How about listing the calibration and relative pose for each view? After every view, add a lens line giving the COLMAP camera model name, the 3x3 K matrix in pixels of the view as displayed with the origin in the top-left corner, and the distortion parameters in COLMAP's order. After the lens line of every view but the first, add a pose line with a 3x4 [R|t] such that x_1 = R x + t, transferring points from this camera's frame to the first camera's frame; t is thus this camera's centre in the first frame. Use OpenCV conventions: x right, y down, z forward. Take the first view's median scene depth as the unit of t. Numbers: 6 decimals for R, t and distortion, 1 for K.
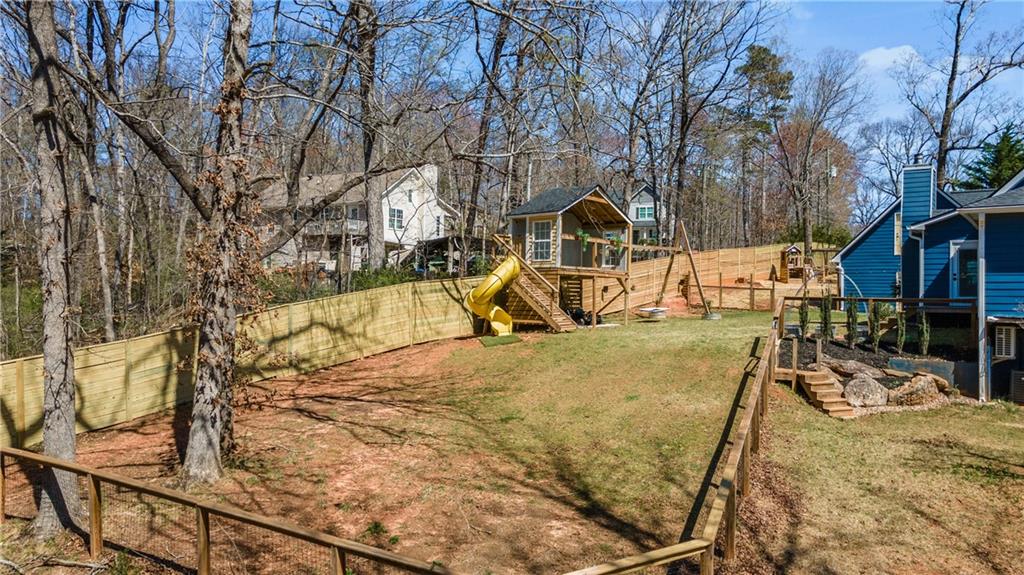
lens RADIAL K [[745.7, 0, 513.1], [0, 745.7, 277.2], [0, 0, 1]] dist [0.040338, 0.003406]
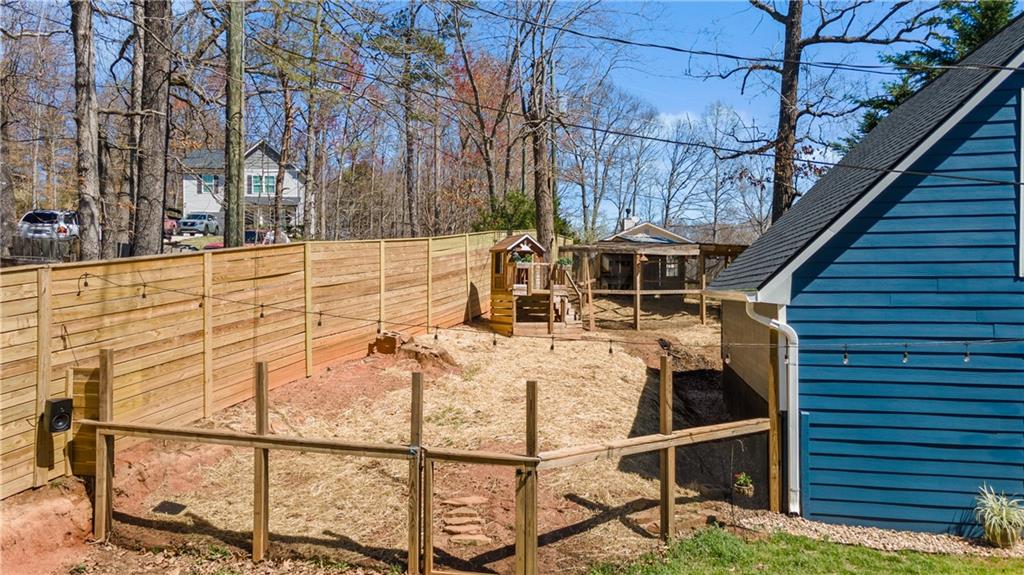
lens RADIAL K [[745.7, 0, 513.1], [0, 745.7, 277.2], [0, 0, 1]] dist [0.040338, 0.003406]
pose [[0.907098, -0.003270, 0.420906, 0.208580], [0.000470, 0.999977, 0.006756, -0.023535], [-0.420919, -0.005931, 0.907079, 0.657453]]
